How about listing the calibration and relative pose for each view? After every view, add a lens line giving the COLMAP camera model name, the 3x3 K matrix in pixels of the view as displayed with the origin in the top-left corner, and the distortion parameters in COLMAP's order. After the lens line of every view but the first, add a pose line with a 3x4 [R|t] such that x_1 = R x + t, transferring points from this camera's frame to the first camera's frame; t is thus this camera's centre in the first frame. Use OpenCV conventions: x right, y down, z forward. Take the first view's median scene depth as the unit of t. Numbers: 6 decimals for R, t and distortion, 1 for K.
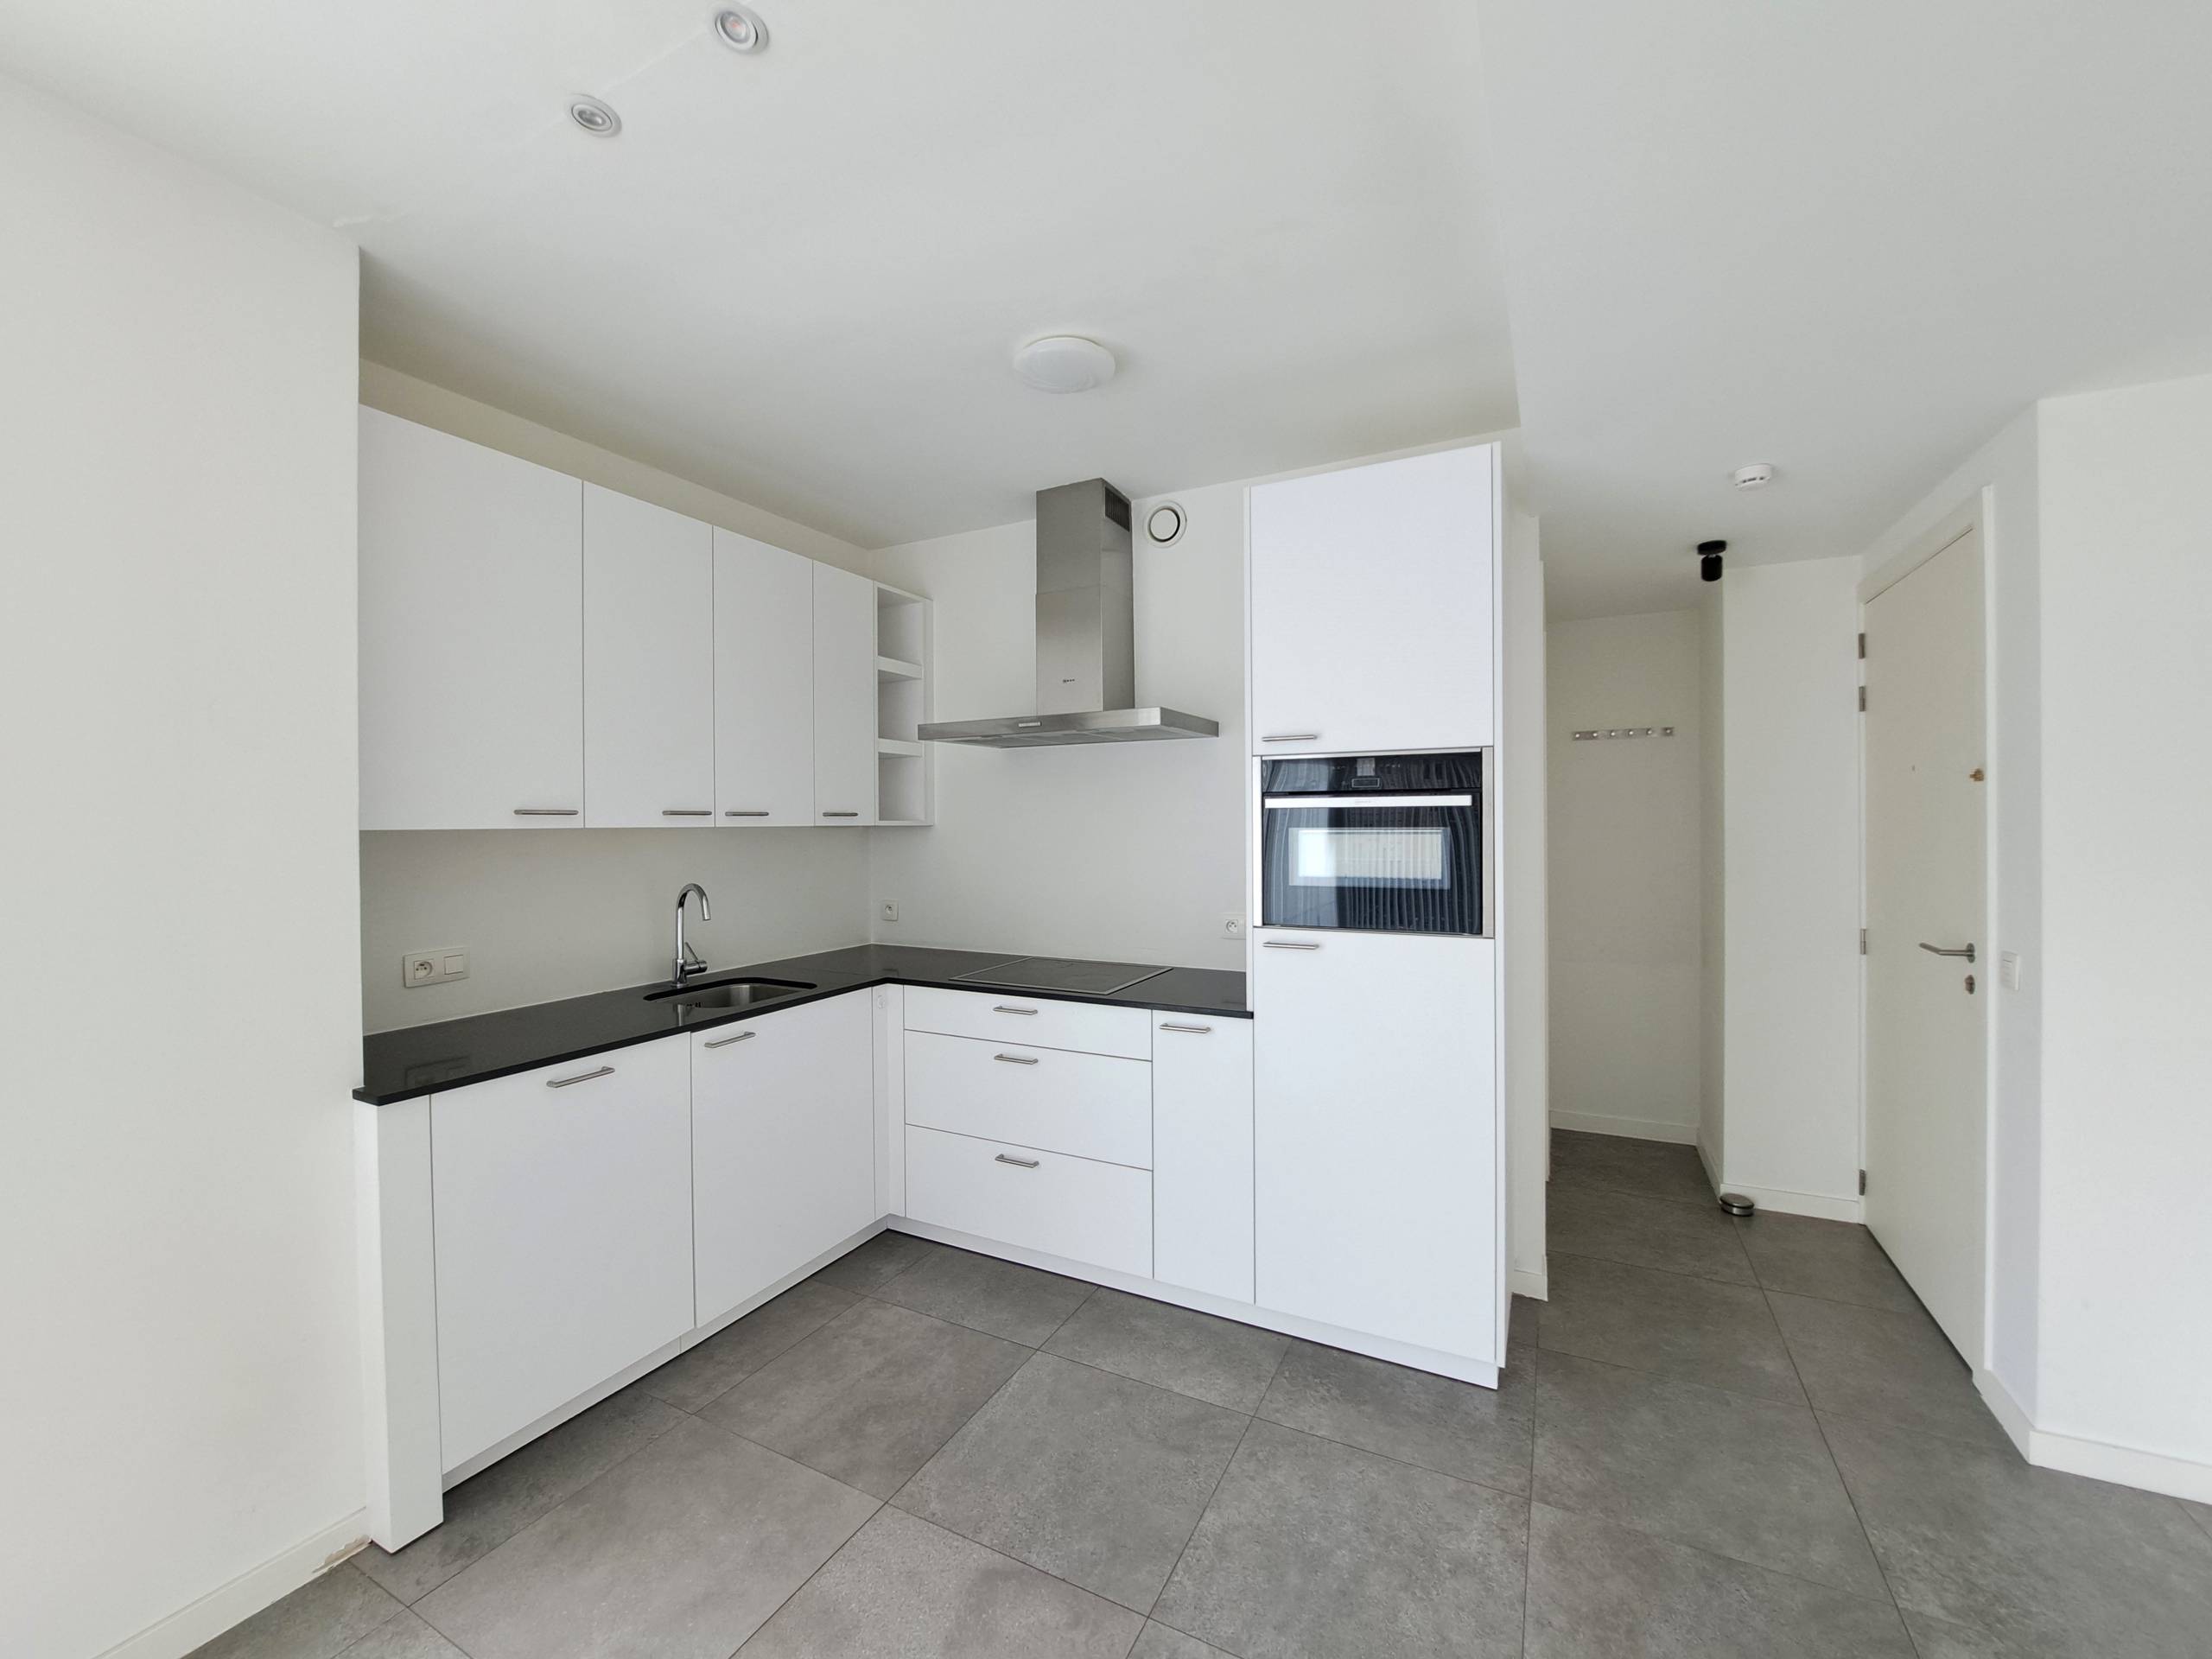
lens RADIAL K [[884.3, 0, 1099.3], [0, 884.3, 824.1], [0, 0, 1]] dist [-0.015400, -0.000475]
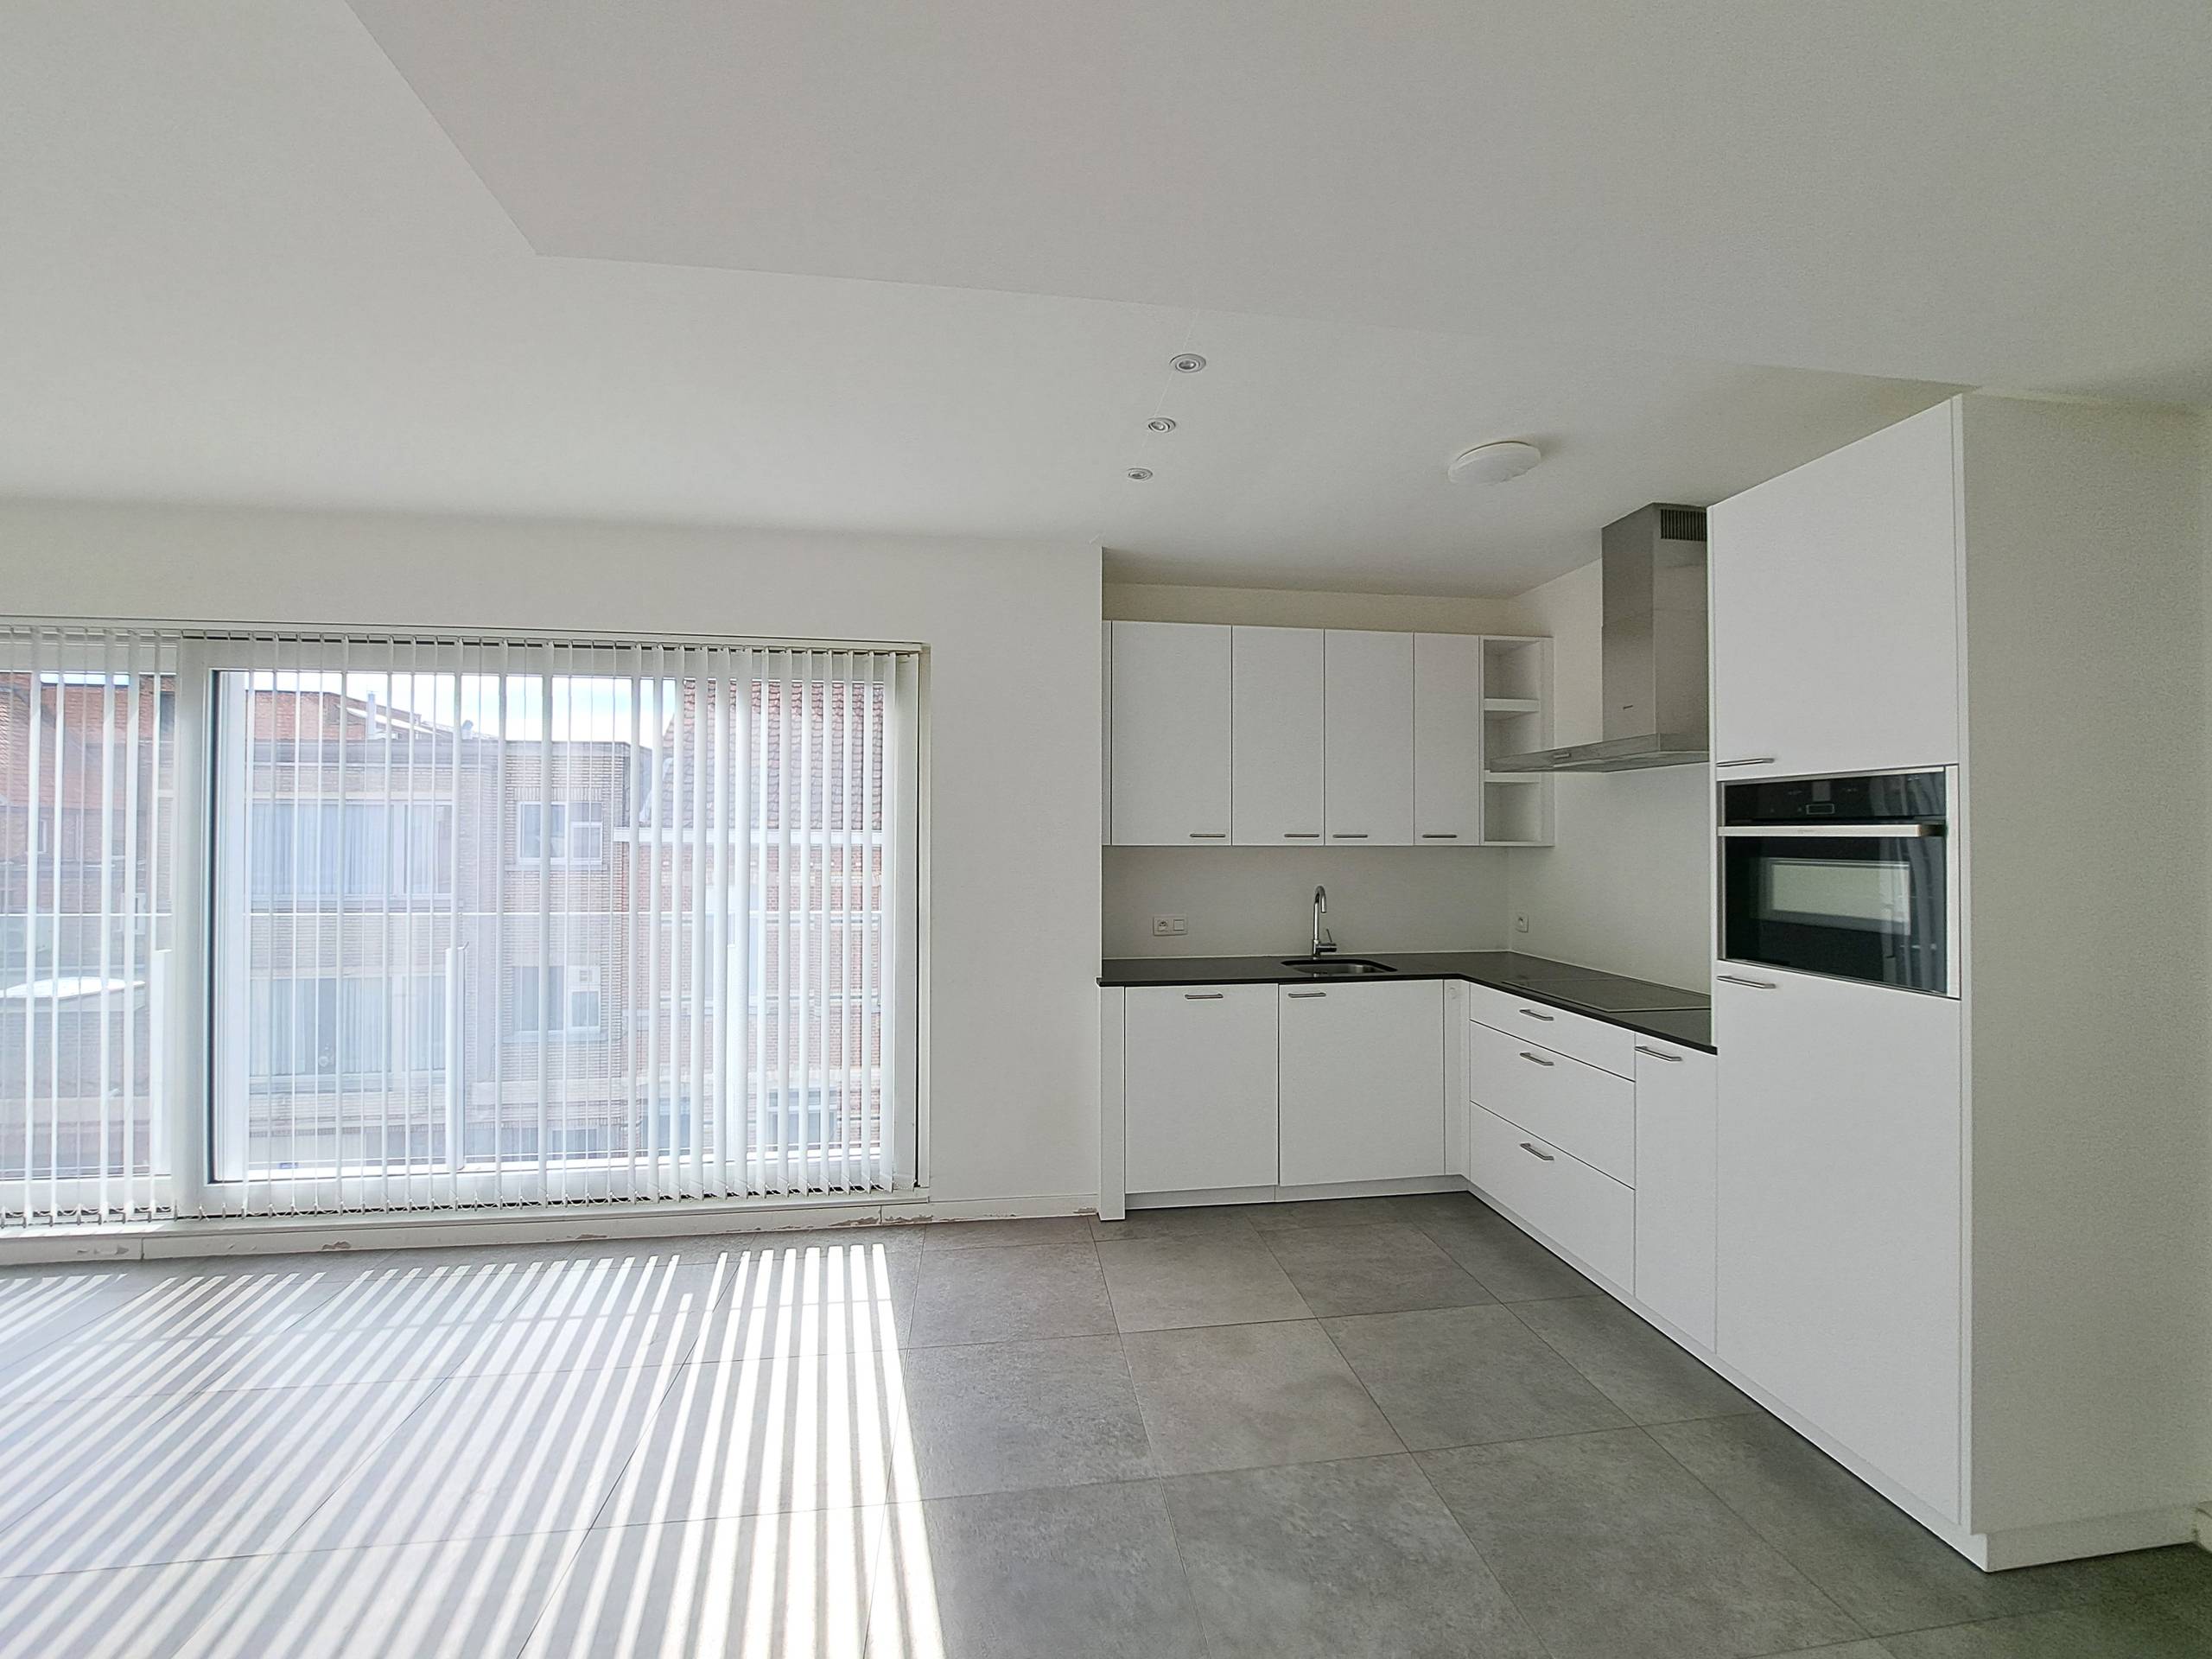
lens RADIAL K [[884.3, 0, 1099.3], [0, 884.3, 824.1], [0, 0, 1]] dist [-0.015400, -0.000475]
pose [[0.573342, -0.003562, -0.819309, 0.573490], [-0.008093, 0.999917, -0.010010, -0.015719], [0.819276, 0.012370, 0.573265, -0.102040]]
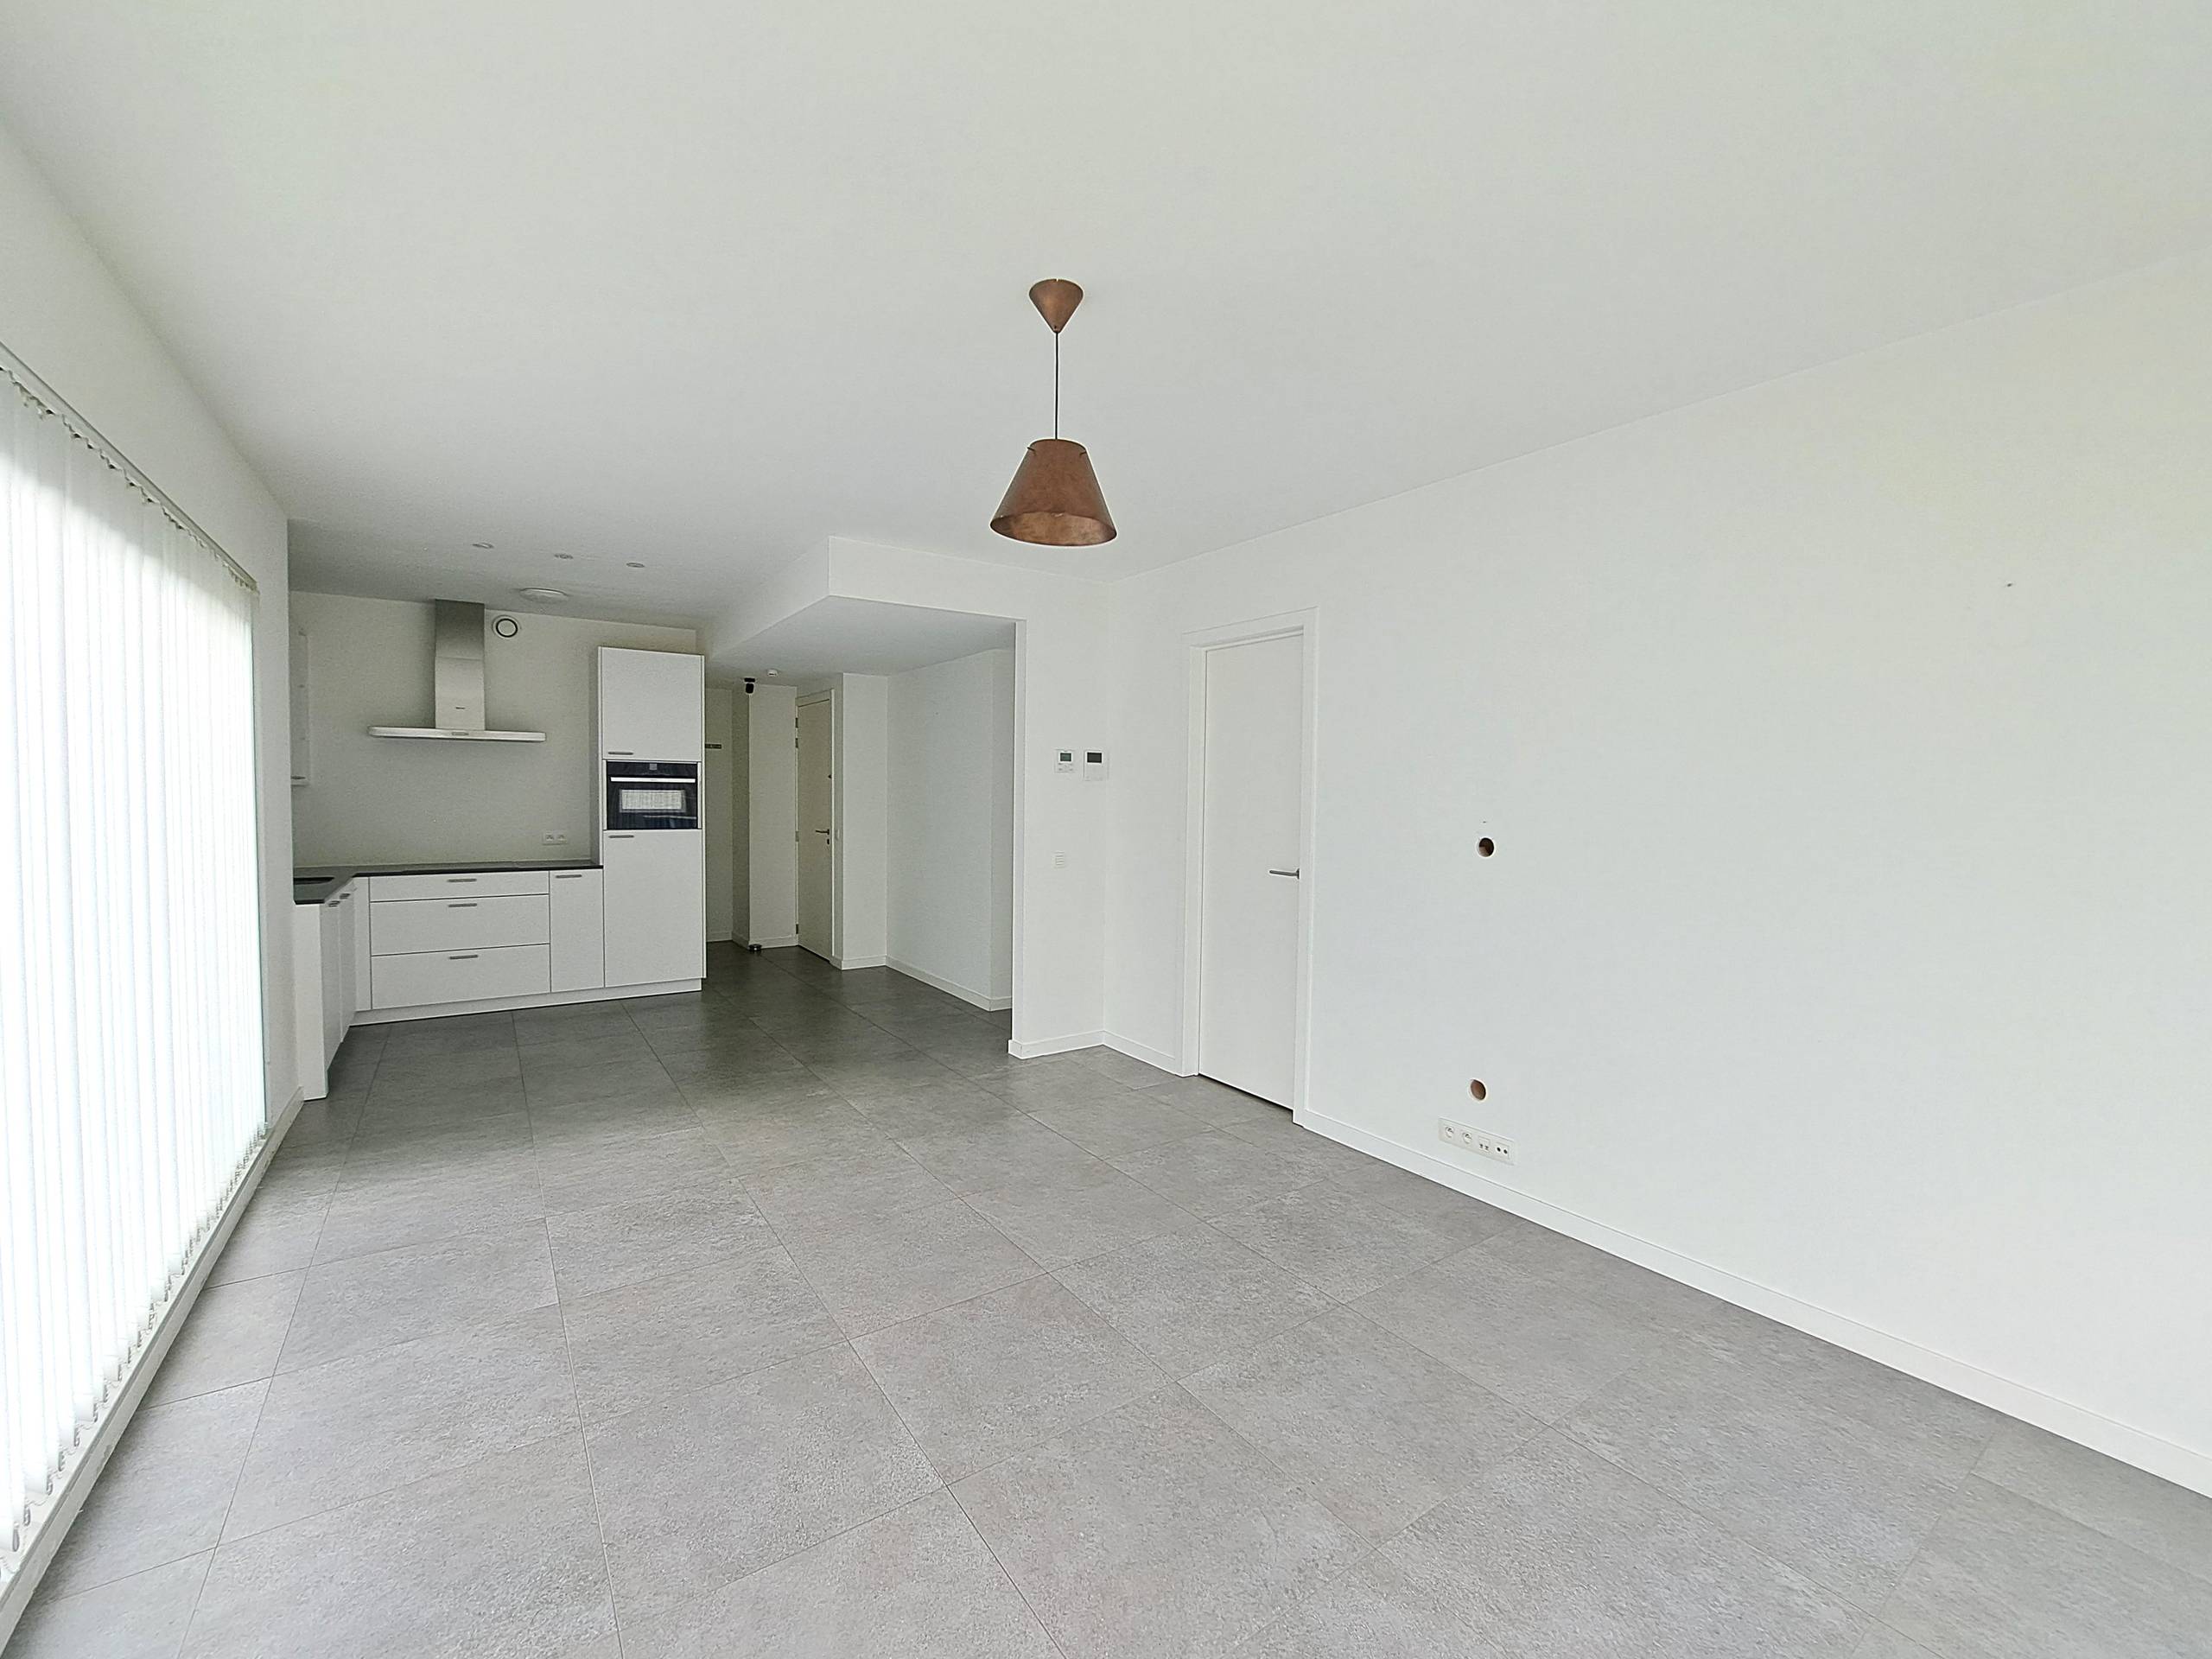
lens RADIAL K [[884.3, 0, 1099.3], [0, 884.3, 824.1], [0, 0, 1]] dist [-0.015400, -0.000475]
pose [[0.475500, -0.017619, 0.879539, -1.294748], [-0.008559, 0.999659, 0.024652, 0.028729], [-0.879674, -0.019249, 0.475187, -1.334645]]
